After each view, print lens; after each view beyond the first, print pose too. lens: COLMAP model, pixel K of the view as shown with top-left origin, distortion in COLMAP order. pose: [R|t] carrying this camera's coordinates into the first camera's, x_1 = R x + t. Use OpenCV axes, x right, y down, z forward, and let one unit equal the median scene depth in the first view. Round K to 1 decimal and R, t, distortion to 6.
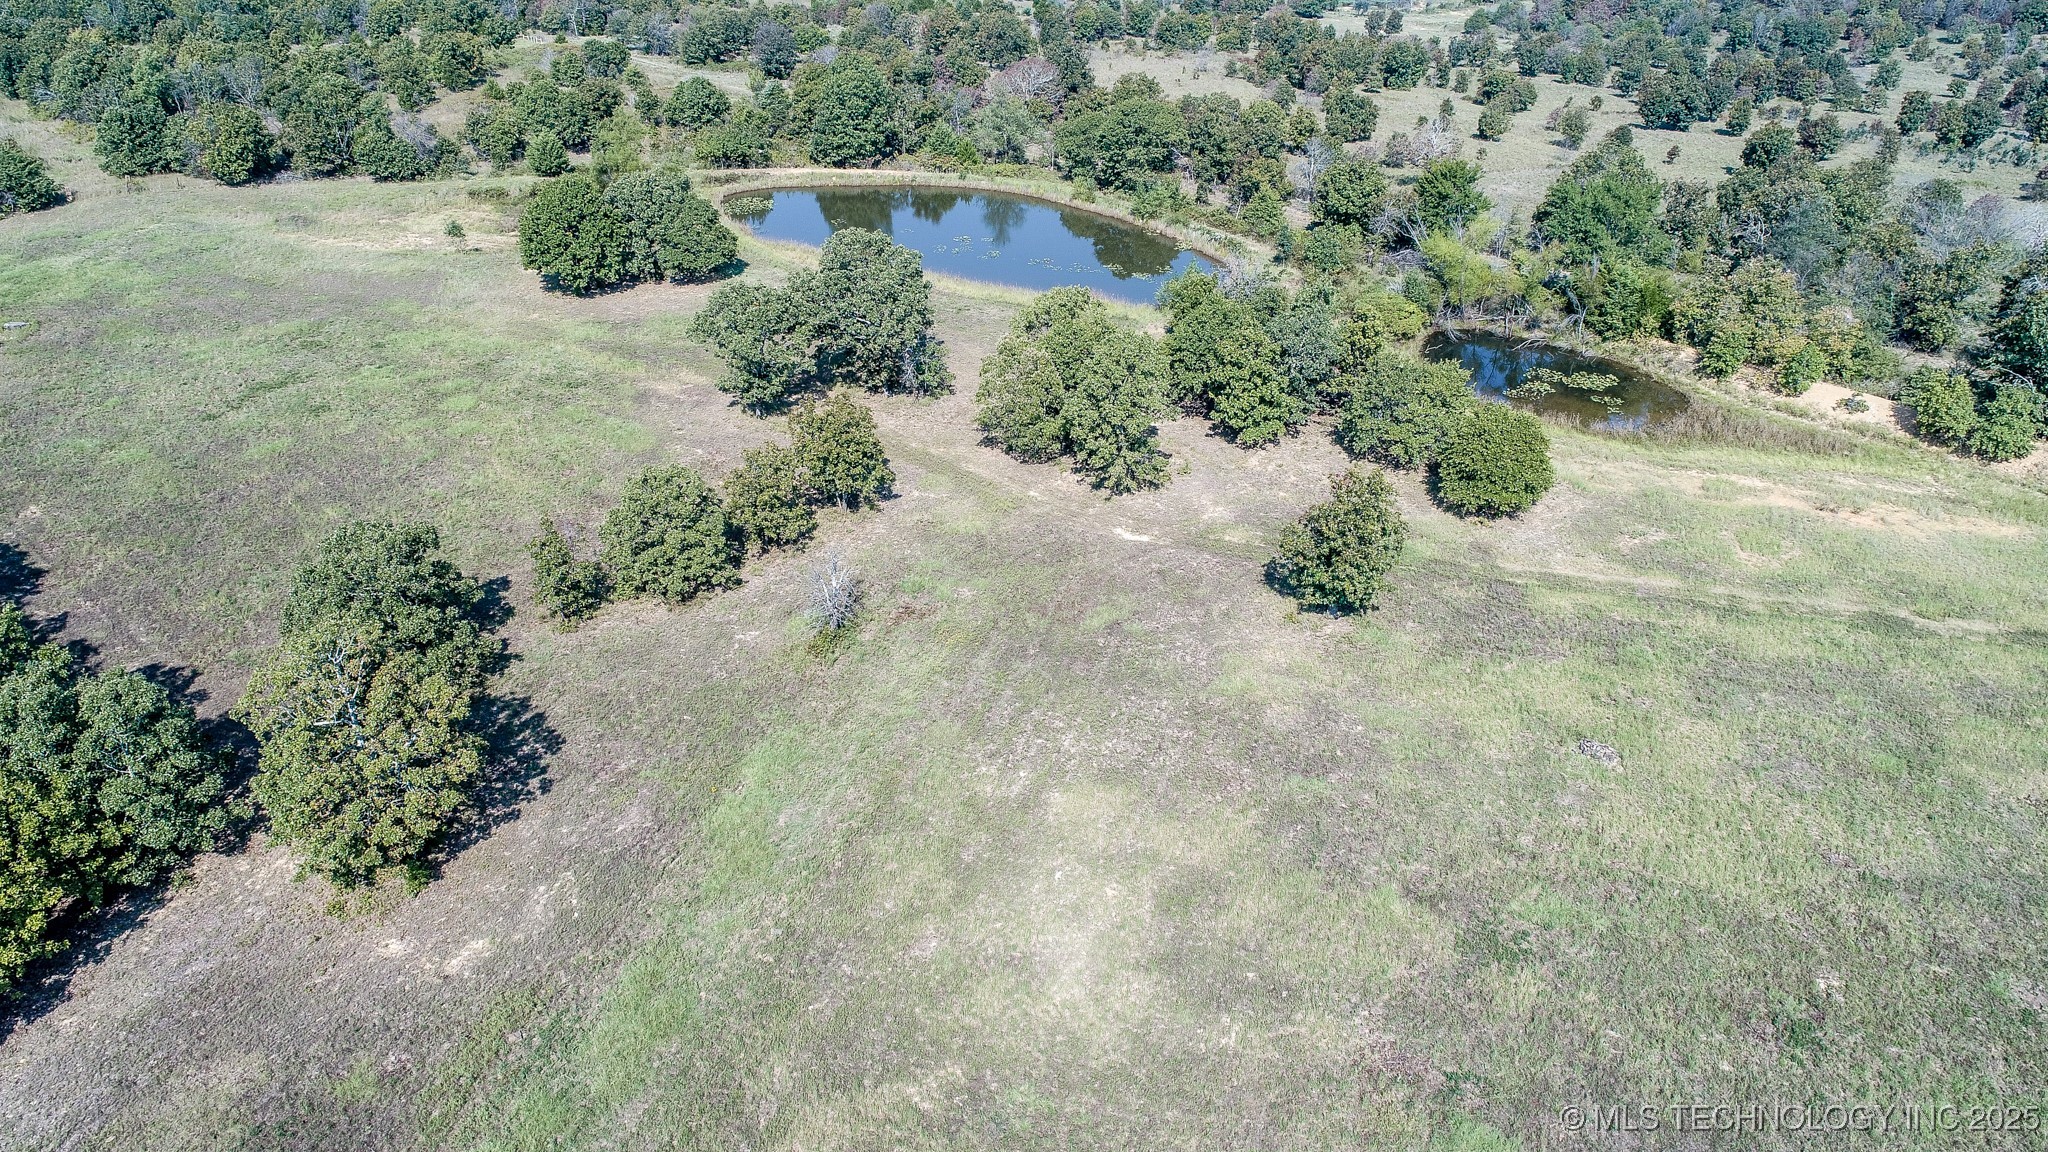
lens RADIAL K [[1365.8, 0, 1025.5], [0, 1365.8, 583.1], [0, 0, 1]] dist [-0.005608, 0.001284]
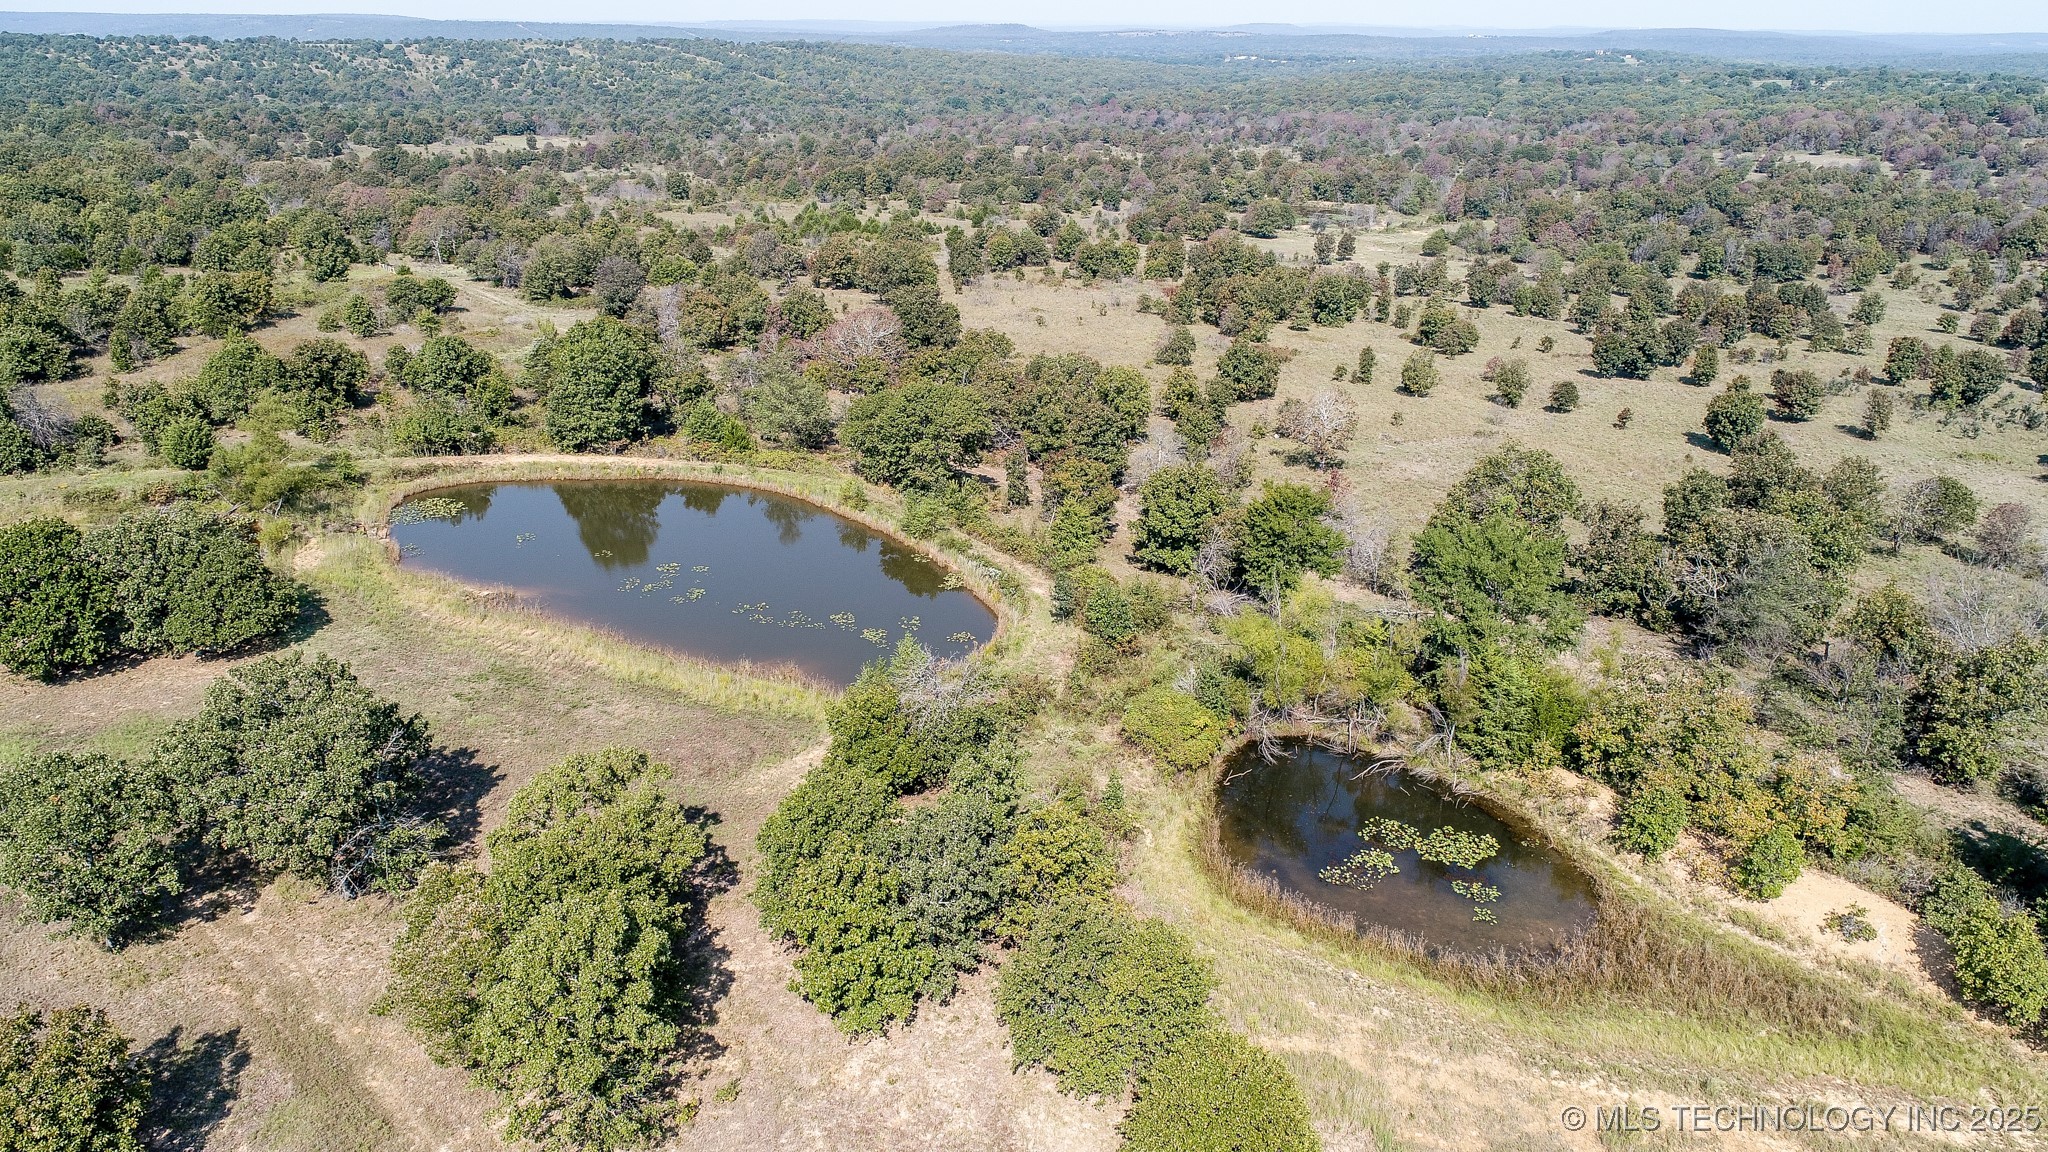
lens RADIAL K [[1365.8, 0, 1025.5], [0, 1365.8, 583.1], [0, 0, 1]] dist [-0.005608, 0.001284]
pose [[0.999949, 0.006521, -0.007766, 0.096780], [-0.007485, 0.991318, -0.131270, -0.087652], [0.006843, 0.131321, 0.991316, 0.148158]]
